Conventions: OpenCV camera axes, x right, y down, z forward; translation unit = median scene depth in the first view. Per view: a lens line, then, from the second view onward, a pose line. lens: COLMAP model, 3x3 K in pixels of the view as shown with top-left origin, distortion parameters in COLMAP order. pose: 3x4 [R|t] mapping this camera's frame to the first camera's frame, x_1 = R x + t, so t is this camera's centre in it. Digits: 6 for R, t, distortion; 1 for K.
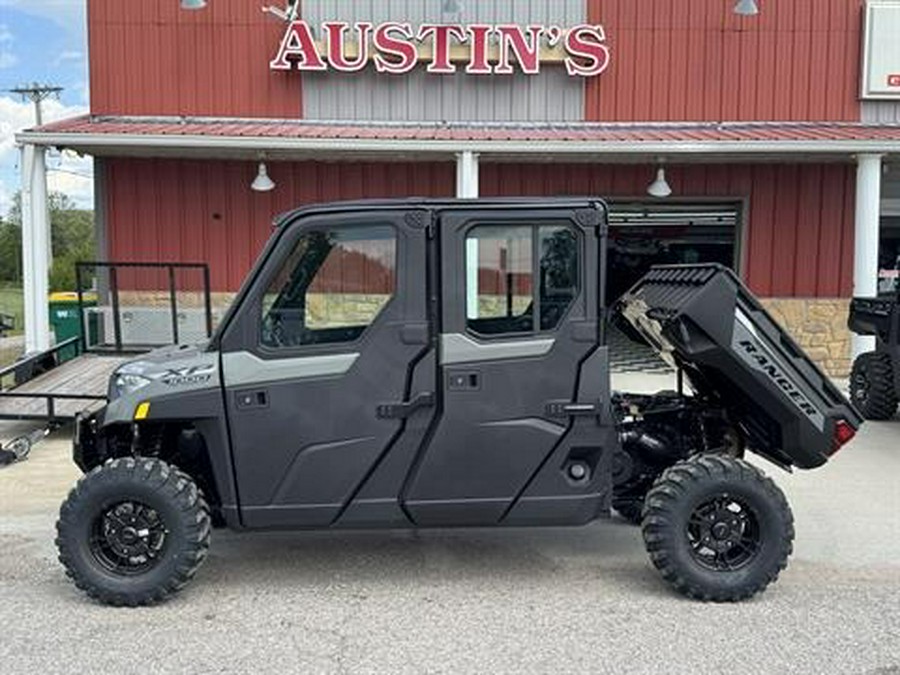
lens RADIAL K [[896.9, 0, 456.5], [0, 896.9, 336.3], [0, 0, 1]] dist [0.191565, -0.419283]
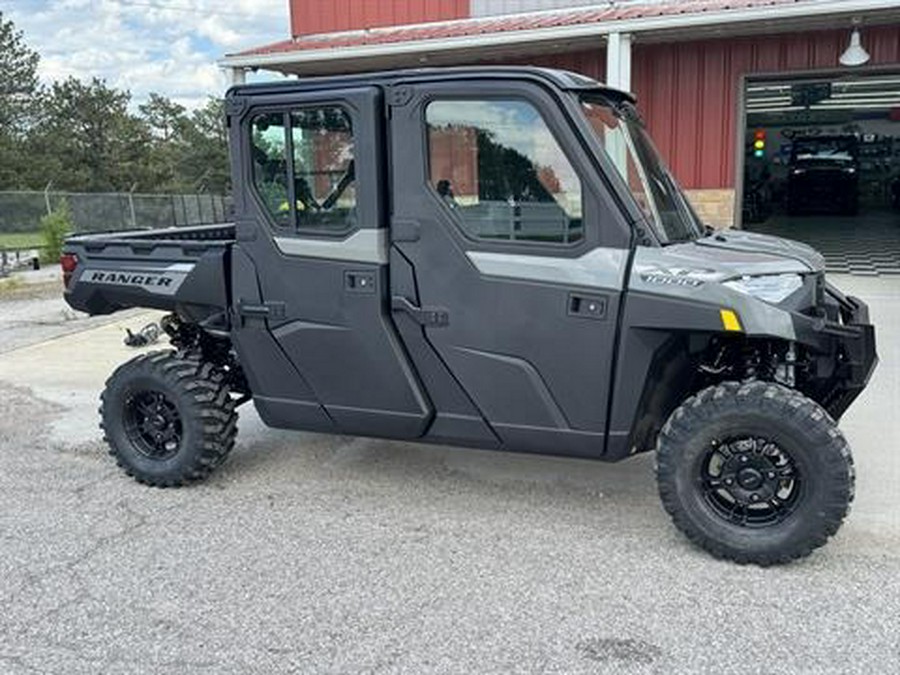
lens RADIAL K [[850.7, 0, 450.2], [0, 850.7, 336.7], [0, 0, 1]] dist [0.138824, -0.247444]
pose [[0.920404, 0.036142, -0.389296, 0.513192], [0.007595, 0.993877, 0.110228, 0.011902], [0.390896, -0.104411, 0.914494, 0.231368]]
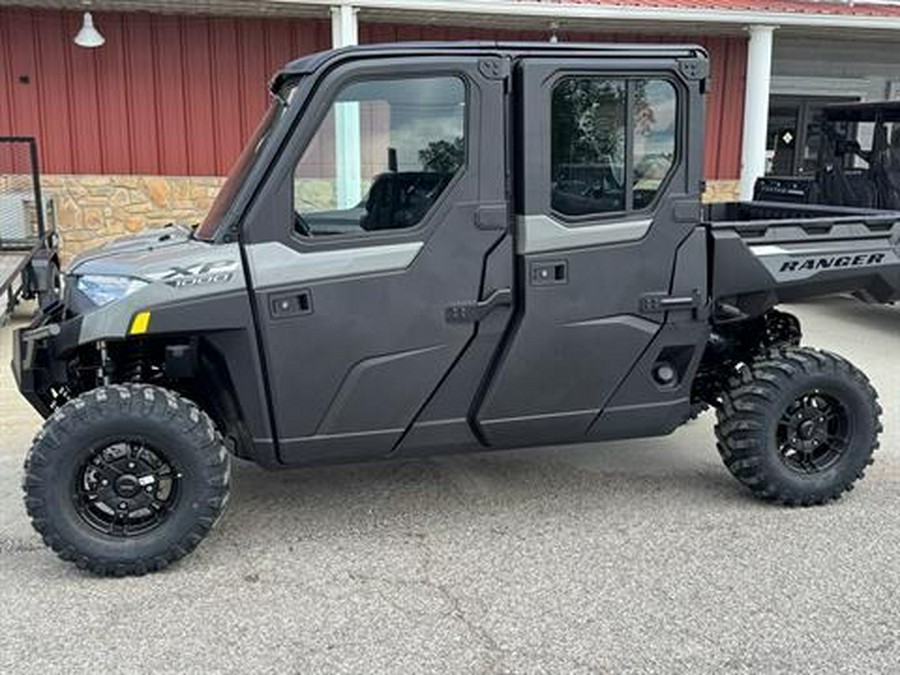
lens RADIAL K [[939.1, 0, 452.2], [0, 939.1, 336.0], [0, 0, 1]] dist [0.173262, -0.359182]
pose [[0.972548, -0.042756, 0.228739, -0.266742], [0.016483, 0.993163, 0.115564, 0.005502], [-0.232116, -0.108621, 0.966604, 0.175383]]
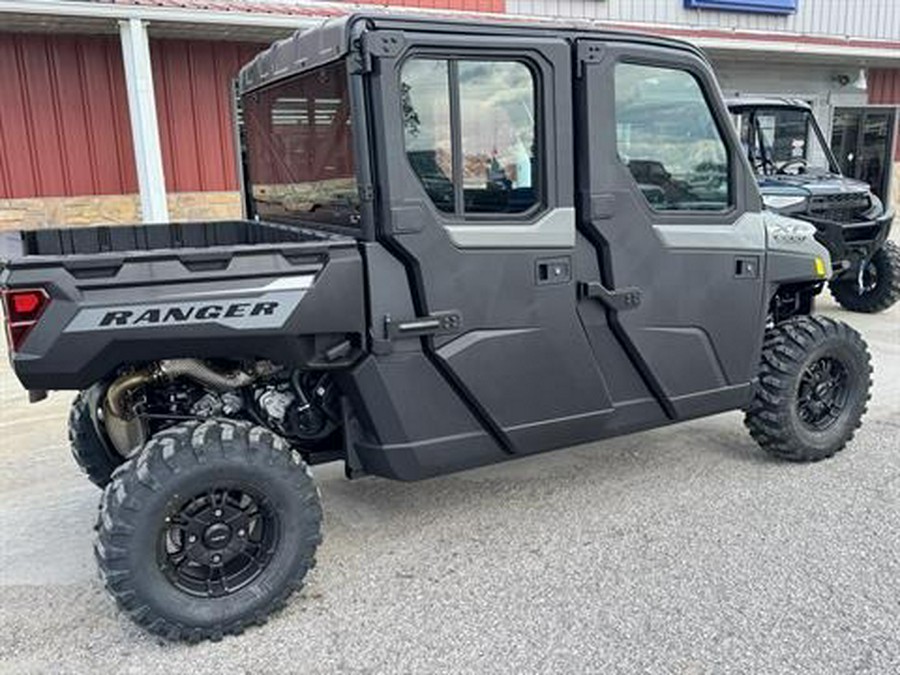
lens RADIAL K [[800.1, 0, 447.2], [0, 800.1, 340.5], [0, 0, 1]] dist [0.133885, -0.244467]
pose [[0.882428, -0.134573, 0.450789, -0.274764], [0.075567, 0.986317, 0.146518, 0.002790], [-0.464338, -0.095227, 0.880524, 0.413542]]
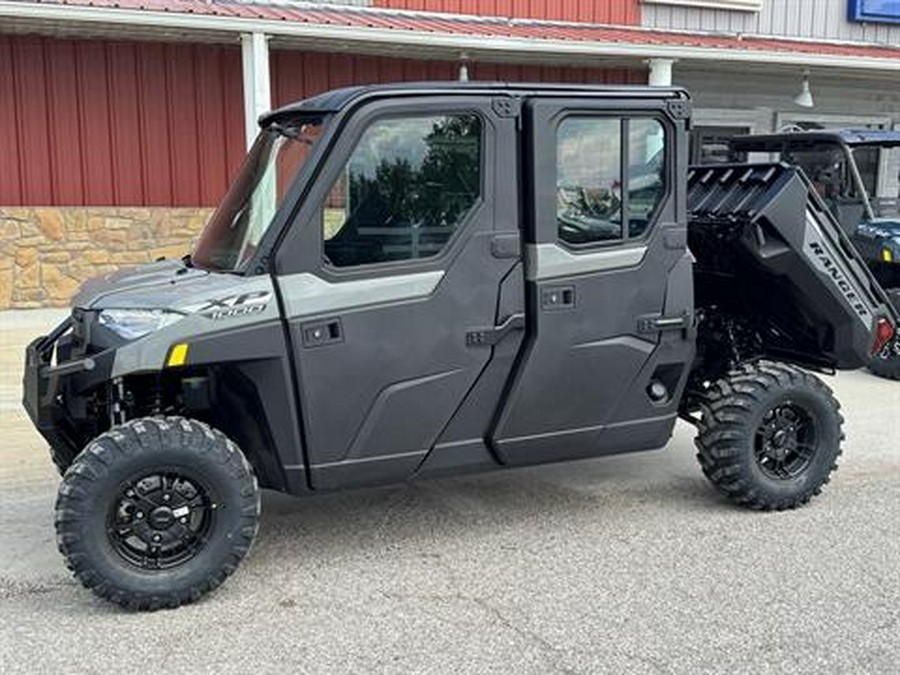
lens RADIAL K [[990.5, 0, 453.1], [0, 990.5, 339.9], [0, 0, 1]] dist [0.107820, -0.045464]
pose [[0.929891, -0.059937, 0.362919, -0.420481], [0.029856, 0.995678, 0.087941, 0.002386], [-0.366622, -0.070941, 0.927662, 0.138367]]
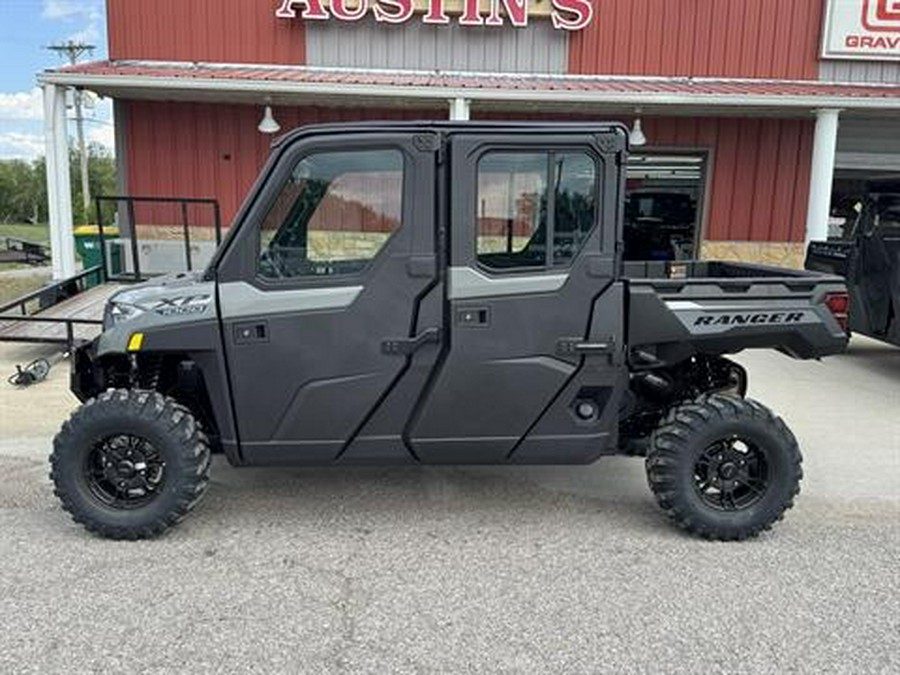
lens RADIAL K [[749.2, 0, 448.3], [0, 749.2, 338.9], [0, 0, 1]] dist [0.134020, -0.237177]
pose [[0.999773, 0.014101, 0.015954, -0.029027], [-0.015438, 0.996086, 0.087028, 0.003887], [-0.014665, -0.087255, 0.996078, 0.195704]]
